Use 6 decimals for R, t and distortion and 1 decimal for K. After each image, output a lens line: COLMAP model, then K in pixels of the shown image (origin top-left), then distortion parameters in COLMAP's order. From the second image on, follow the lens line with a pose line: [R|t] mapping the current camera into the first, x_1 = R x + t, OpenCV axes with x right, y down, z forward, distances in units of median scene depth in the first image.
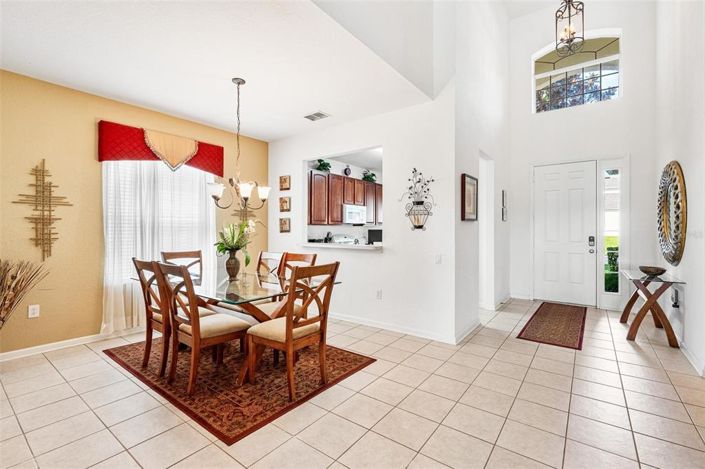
lens RADIAL K [[317.1, 0, 349.8], [0, 317.1, 229.6], [0, 0, 1]] dist [-0.007380, 0.002824]
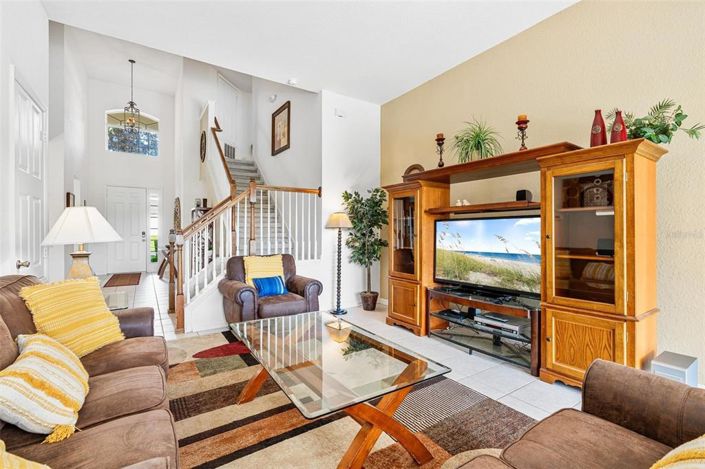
lens RADIAL K [[317.1, 0, 353.5], [0, 317.1, 232.5], [0, 0, 1]] dist [-0.007380, 0.002824]
pose [[0.331951, -0.003894, 0.943289, -0.677490], [-0.001460, 0.999988, 0.004642, 0.020951], [-0.943296, -0.002918, 0.331941, -0.917023]]
